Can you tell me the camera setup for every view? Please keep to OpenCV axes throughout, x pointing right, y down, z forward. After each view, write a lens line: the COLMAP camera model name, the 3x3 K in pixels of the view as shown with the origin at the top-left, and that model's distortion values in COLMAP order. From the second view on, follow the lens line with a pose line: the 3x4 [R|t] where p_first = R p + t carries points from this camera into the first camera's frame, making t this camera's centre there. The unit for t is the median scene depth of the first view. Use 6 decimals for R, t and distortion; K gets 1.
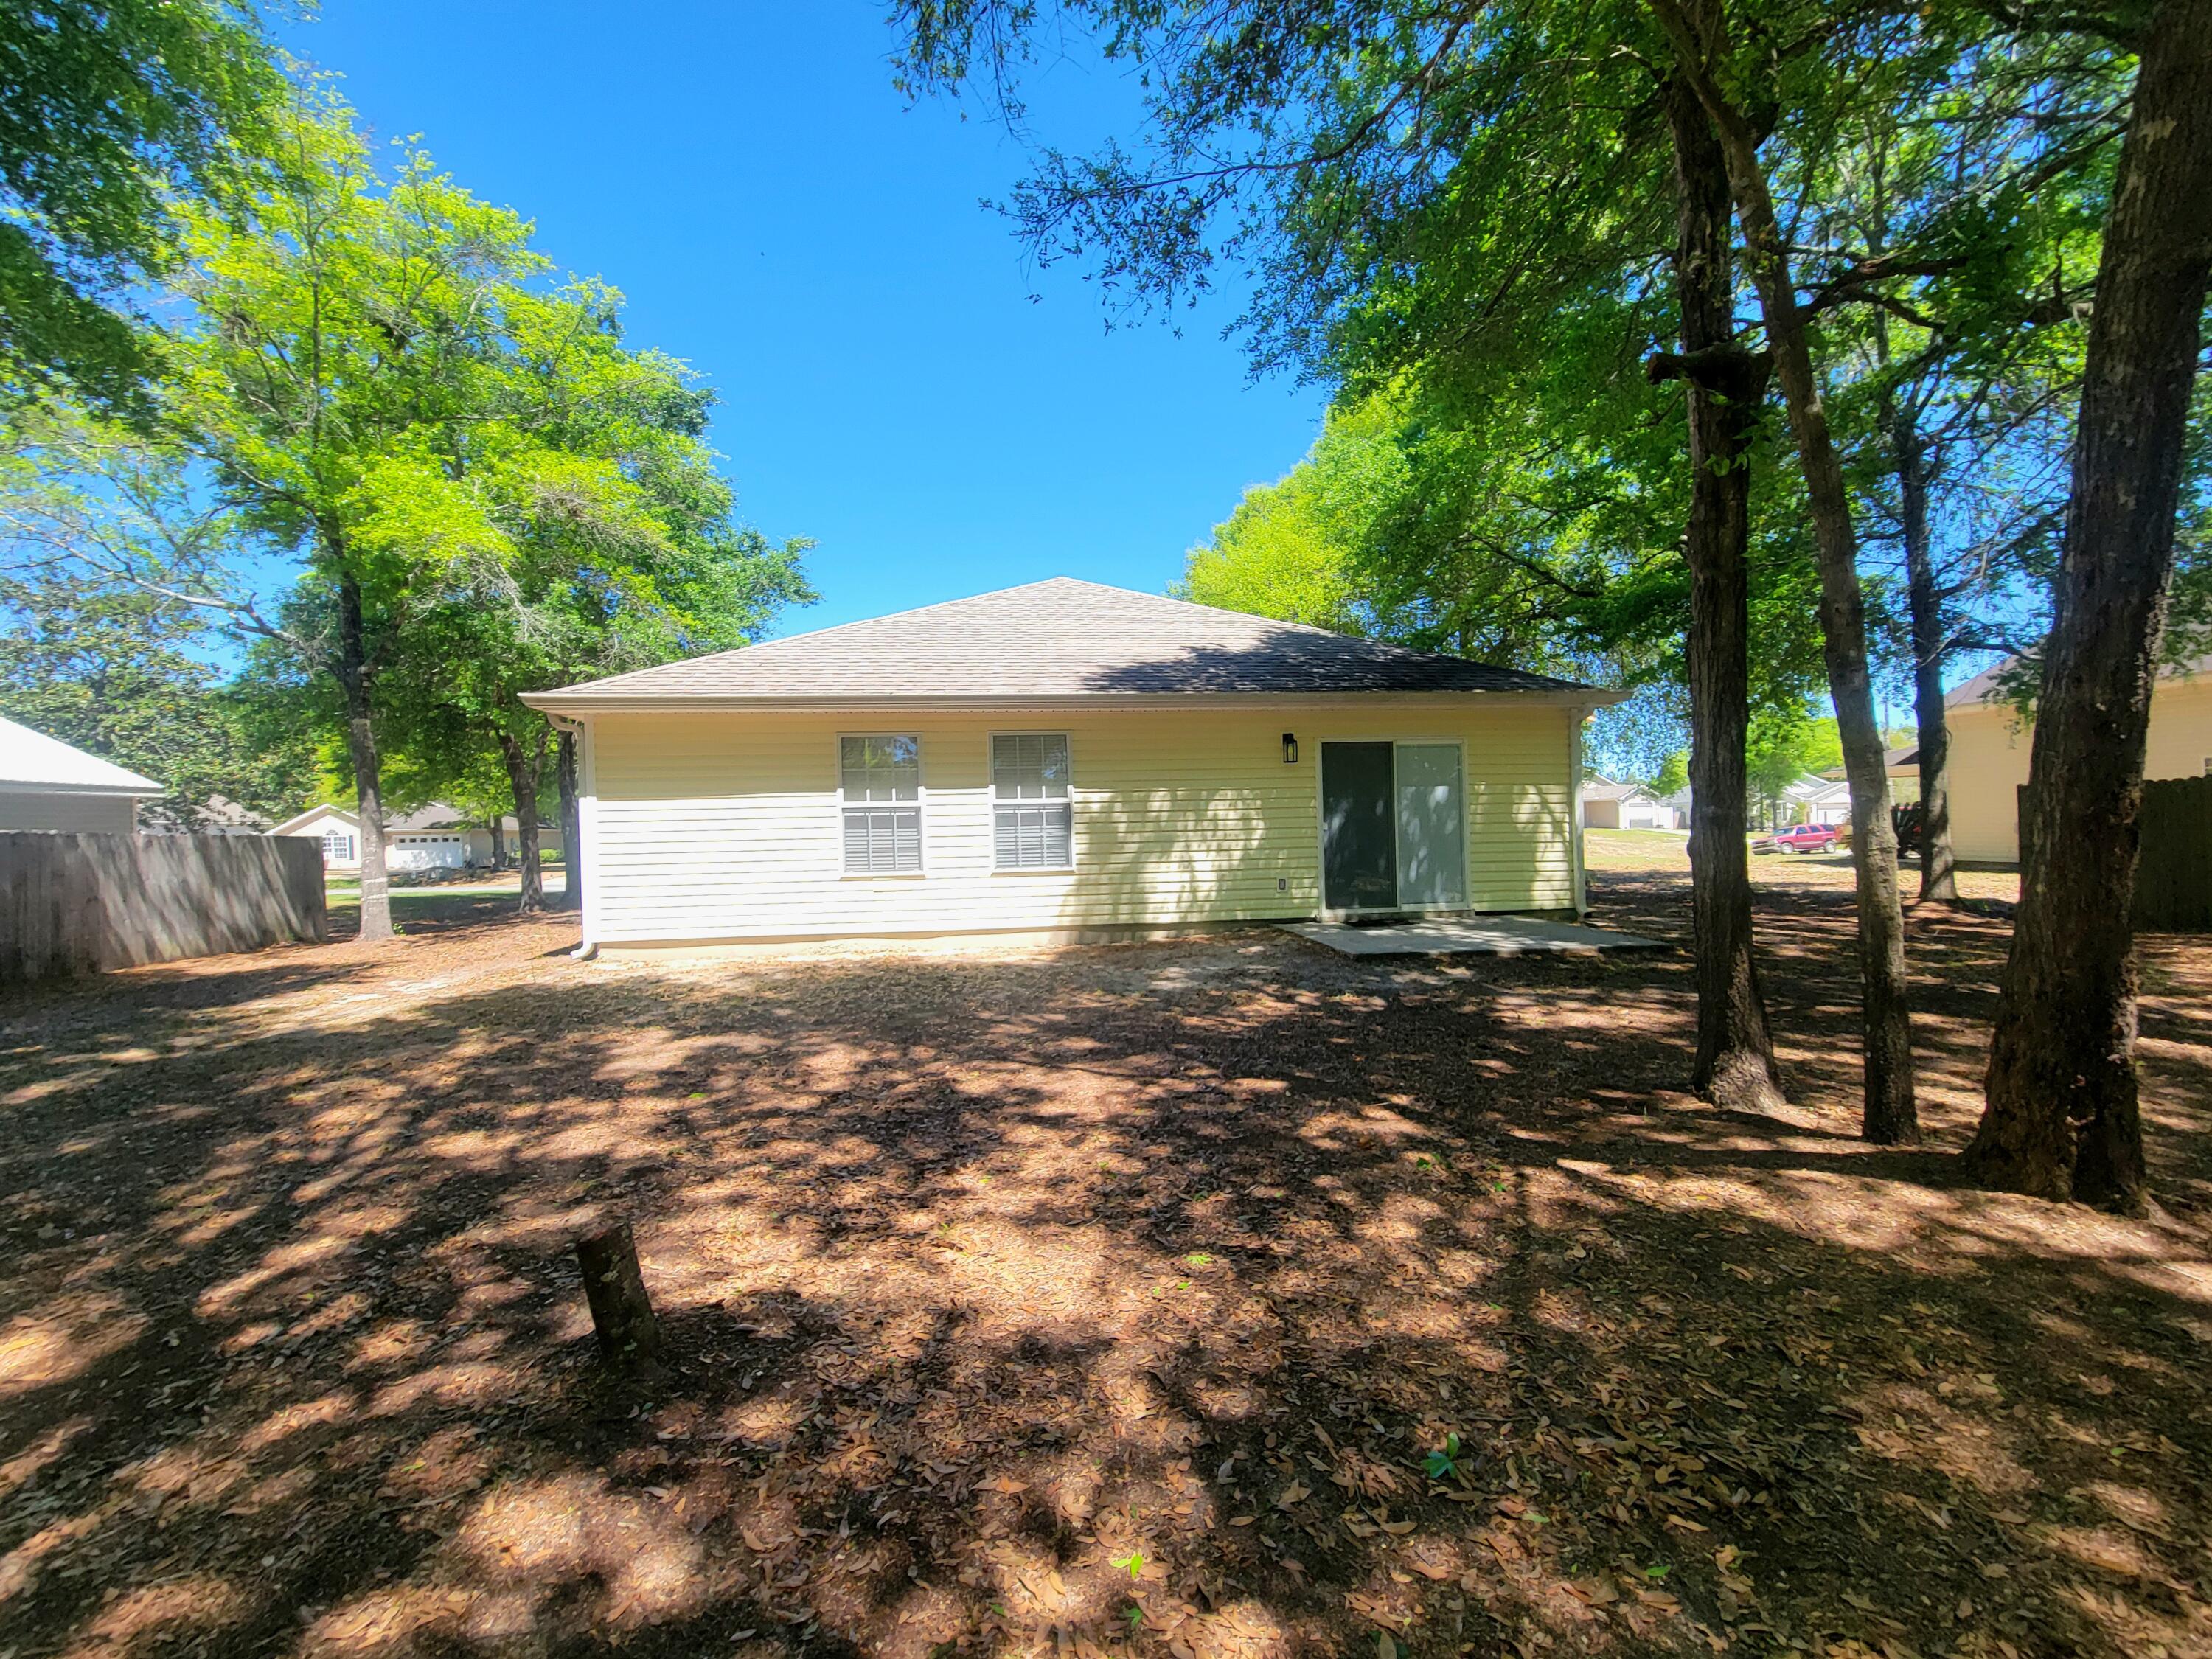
lens RADIAL K [[901.8, 0, 1099.3], [0, 901.8, 833.1], [0, 0, 1]] dist [0.003699, -0.001390]
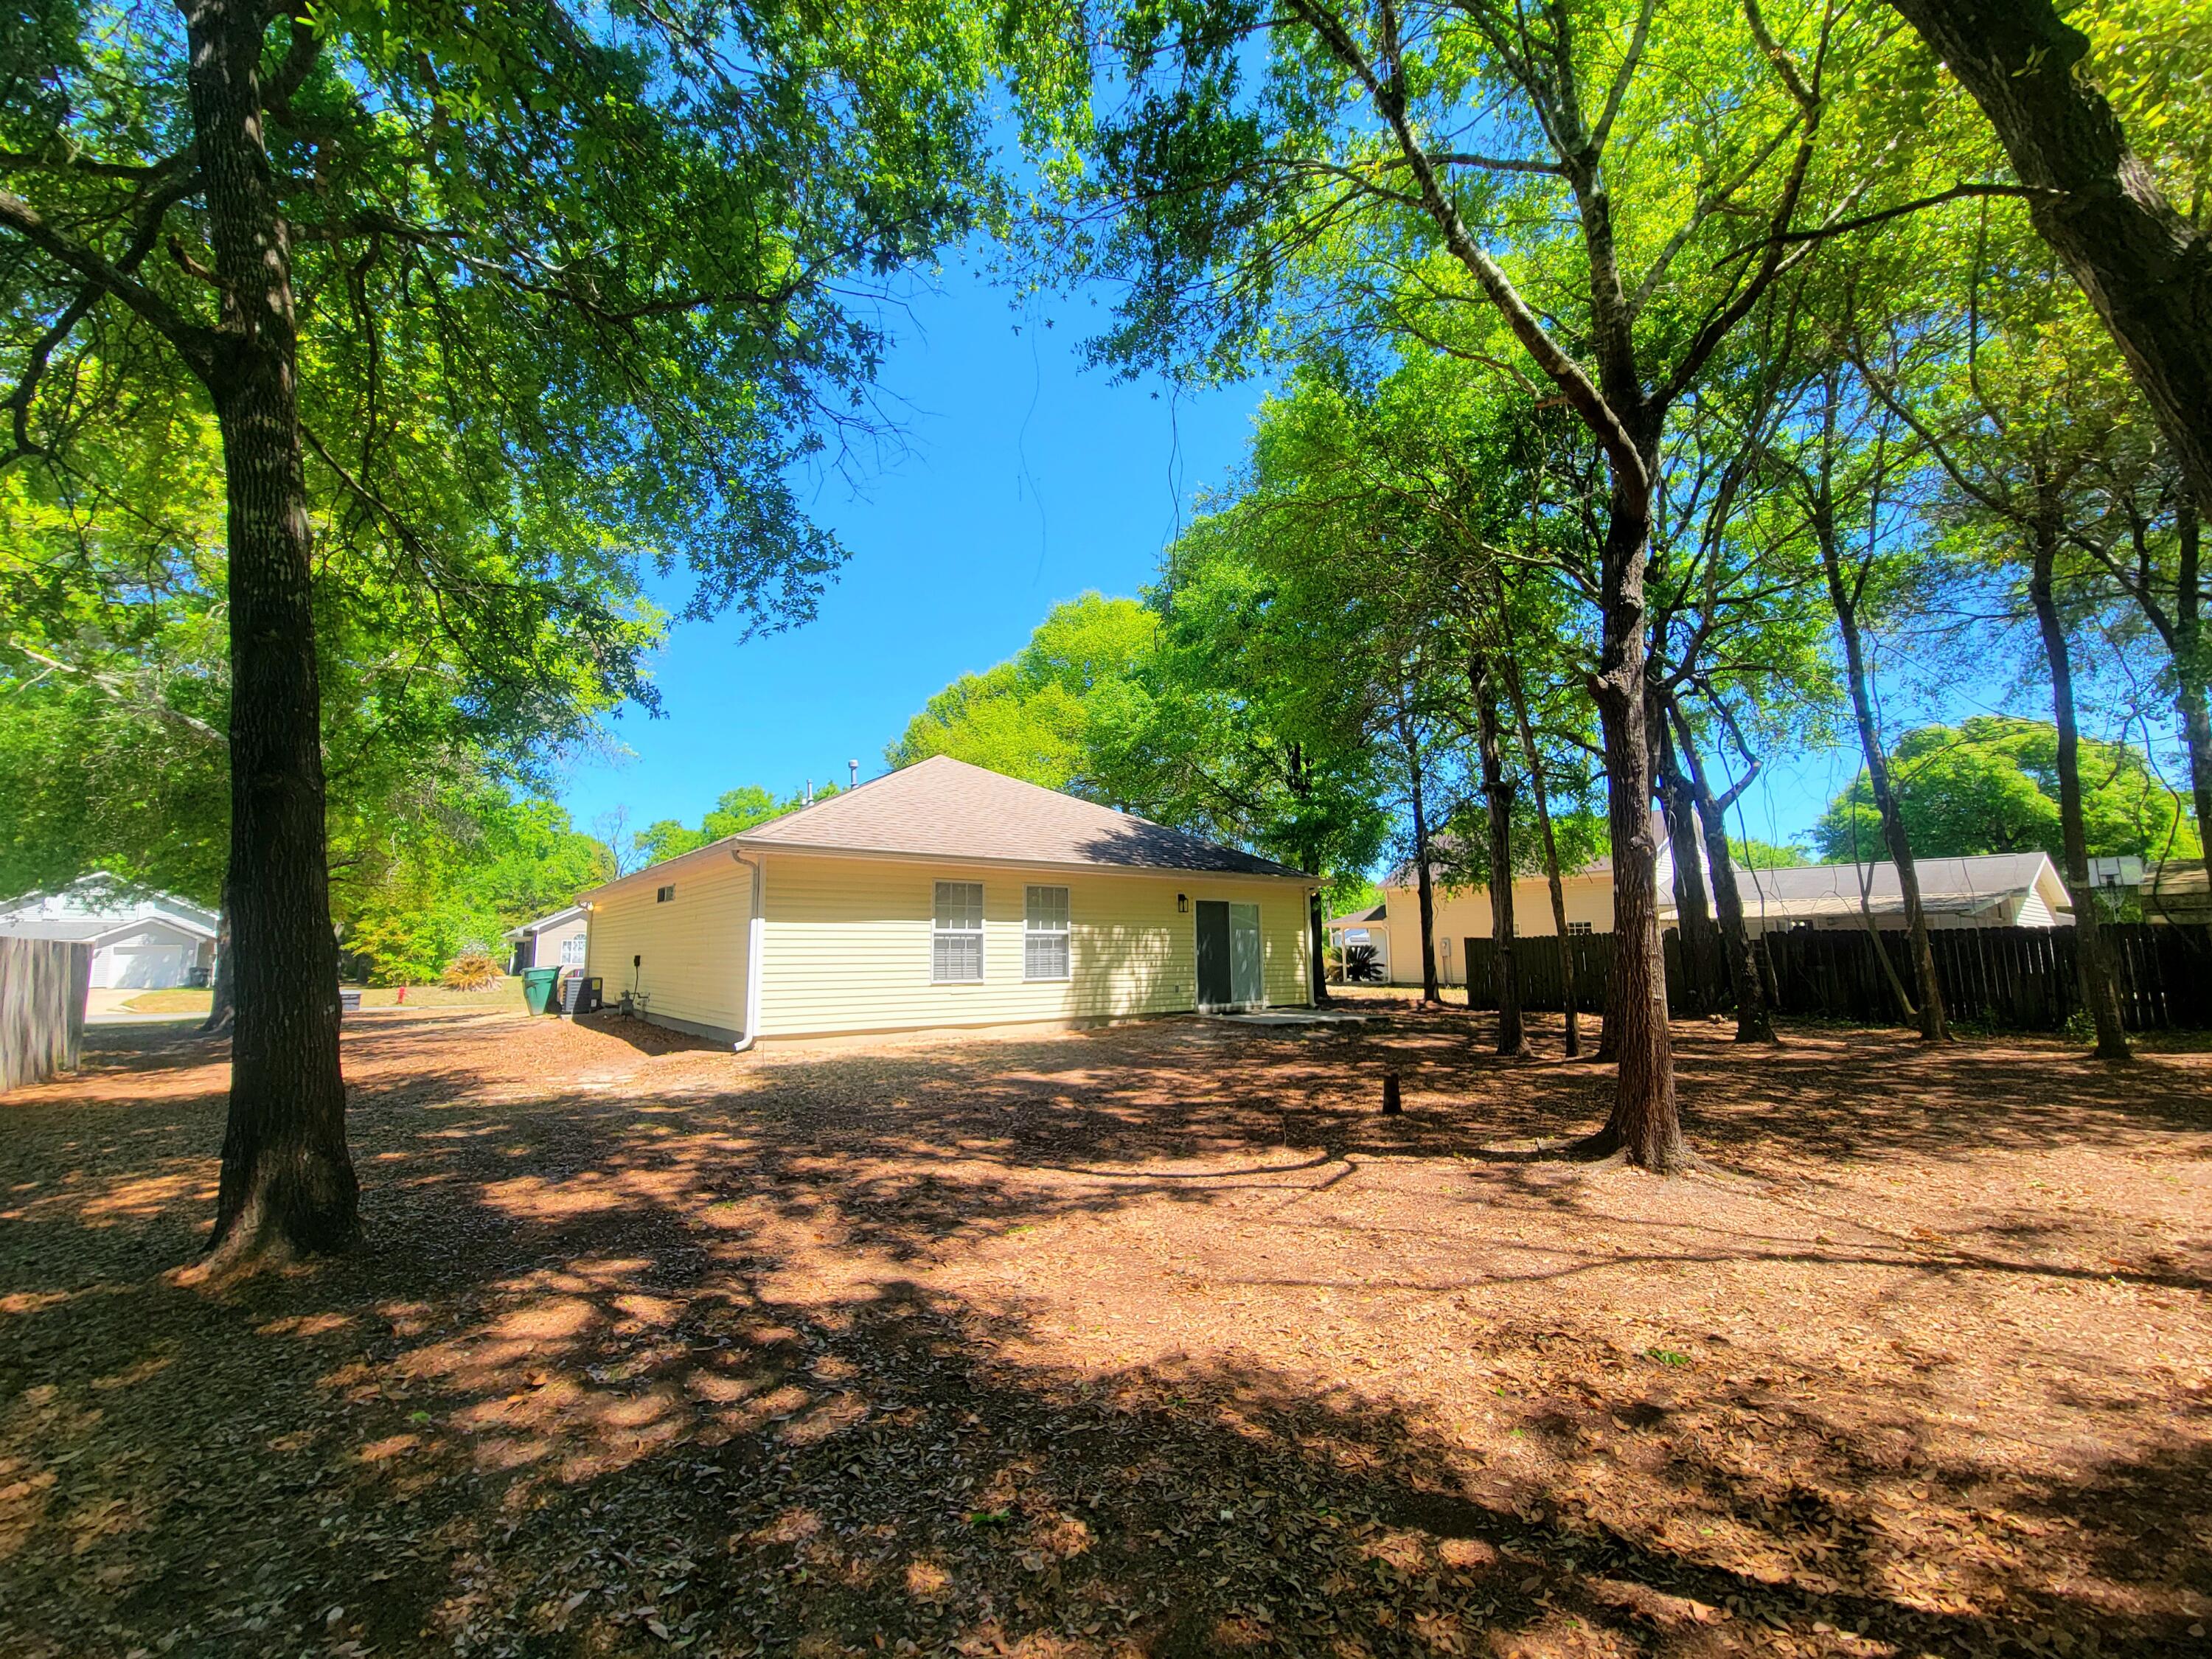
lens RADIAL K [[901.8, 0, 1111.6], [0, 901.8, 836.5], [0, 0, 1]] dist [0.003699, -0.001390]
pose [[0.860319, 0.079528, 0.503514, -0.731079], [-0.003922, 0.988759, -0.149469, 0.030244], [-0.509741, 0.126617, 0.850960, -0.323223]]
